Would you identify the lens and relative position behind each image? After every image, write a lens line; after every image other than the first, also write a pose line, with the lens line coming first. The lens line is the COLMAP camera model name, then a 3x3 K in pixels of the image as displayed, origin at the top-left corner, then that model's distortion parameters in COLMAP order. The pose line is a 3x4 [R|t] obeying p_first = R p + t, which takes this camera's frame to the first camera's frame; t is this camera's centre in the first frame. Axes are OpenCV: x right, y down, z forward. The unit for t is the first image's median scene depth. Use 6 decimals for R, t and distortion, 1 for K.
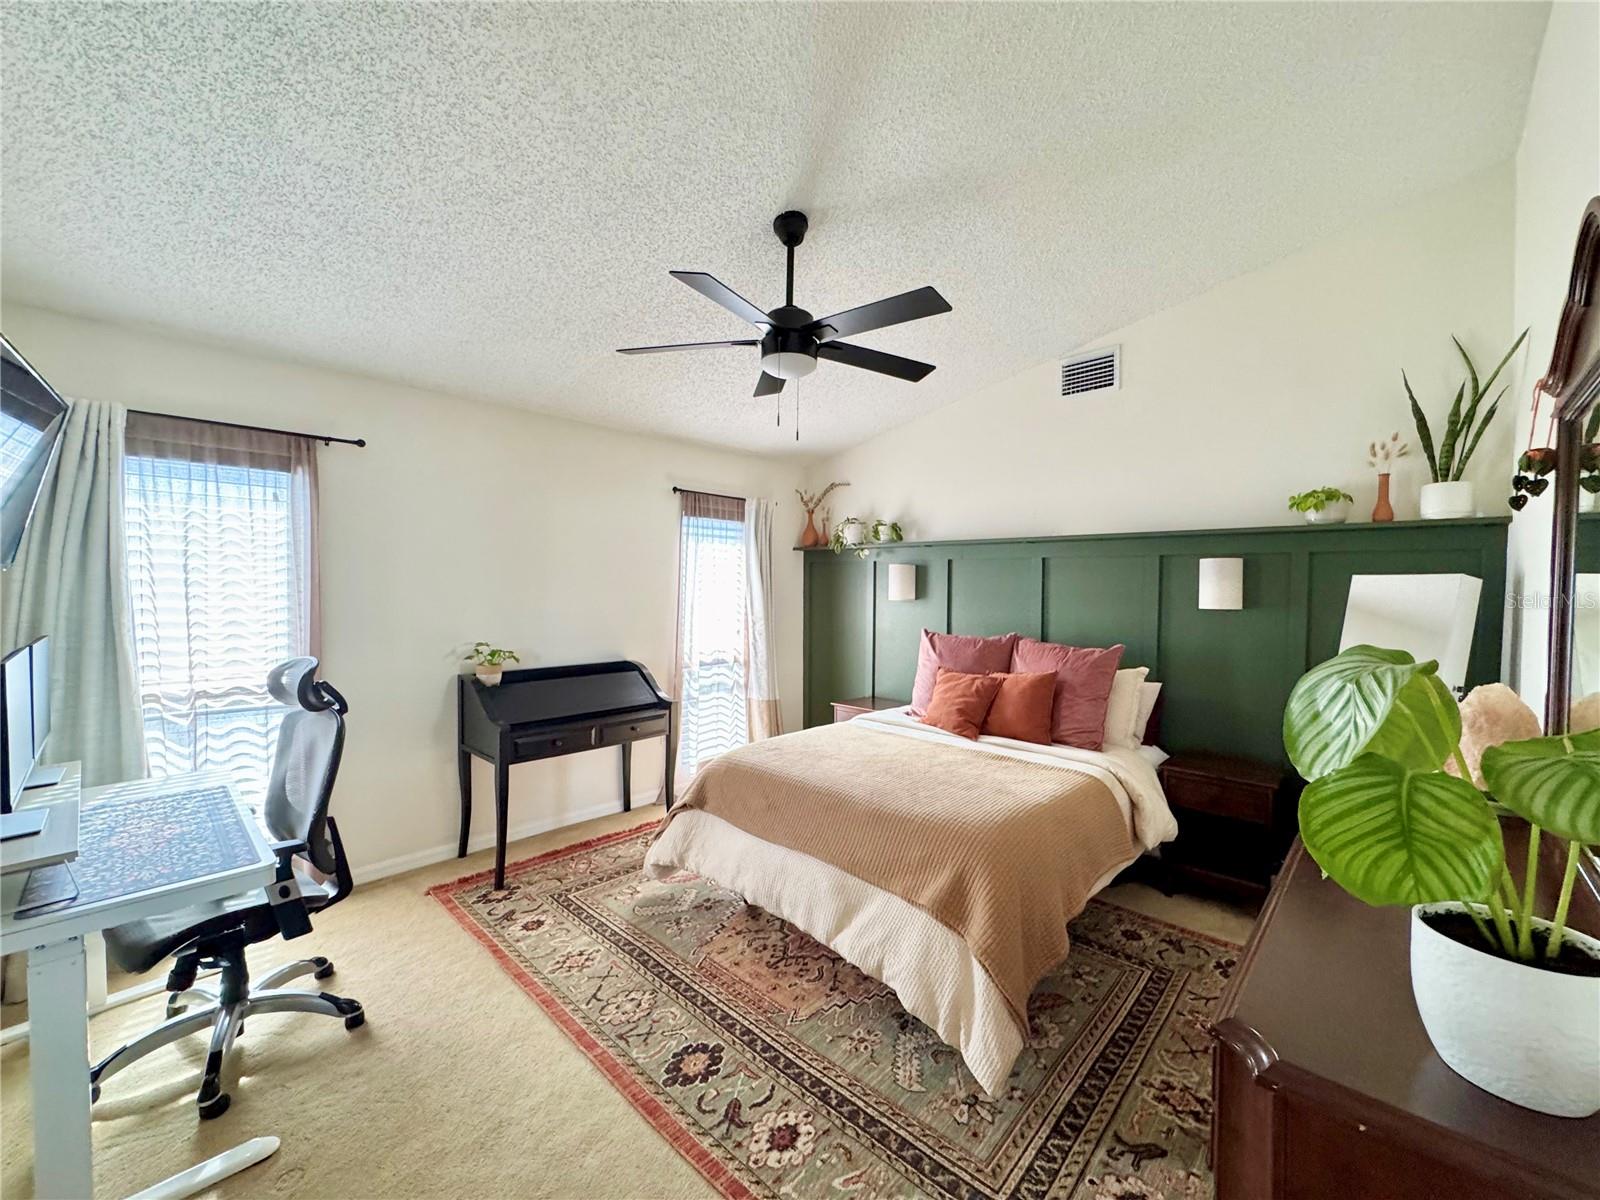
lens RADIAL K [[638.9, 0, 799.8], [0, 638.9, 604.0], [0, 0, 1]] dist [-0.002759, -0.000022]
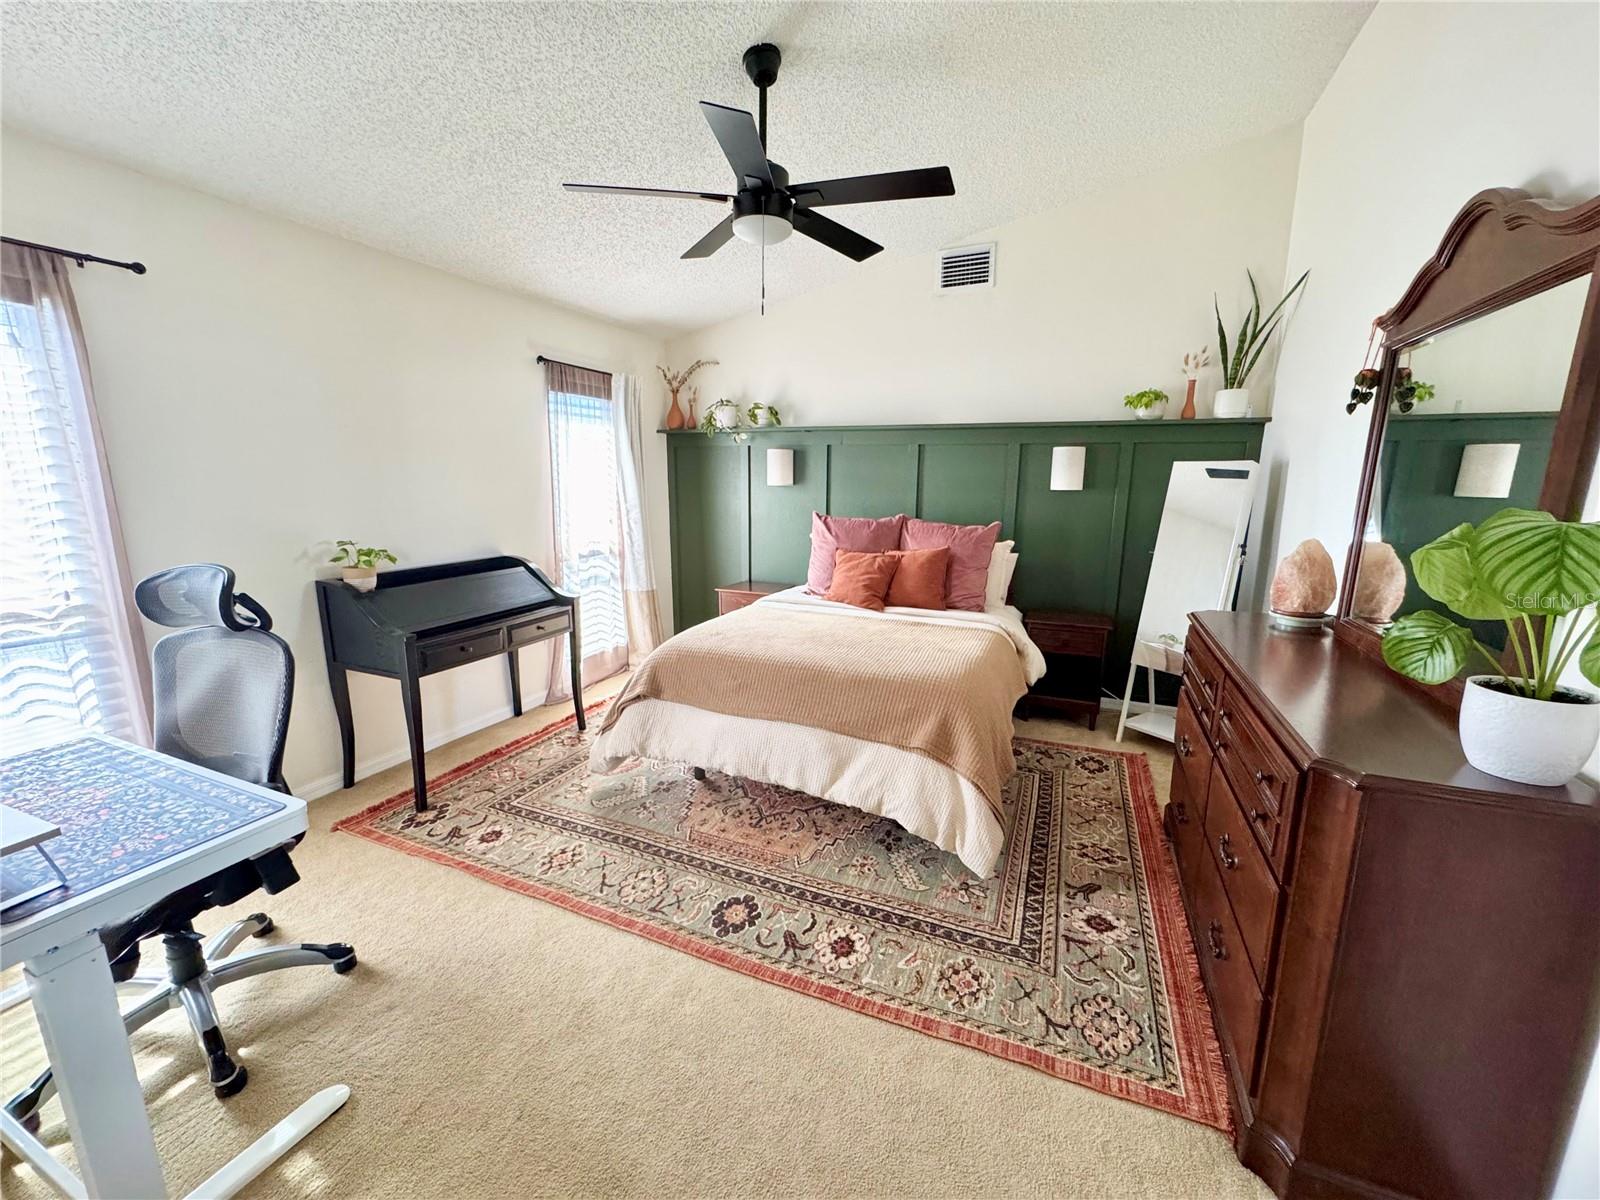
lens RADIAL K [[637.7, 0, 800.1], [0, 637.7, 603.7], [0, 0, 1]] dist [-0.003964, 0.000244]
pose [[0.939112, -0.070648, 0.336270, -0.279312], [0.011095, 0.984359, 0.175822, 0.002699], [-0.343432, -0.161386, 0.925208, 0.025024]]
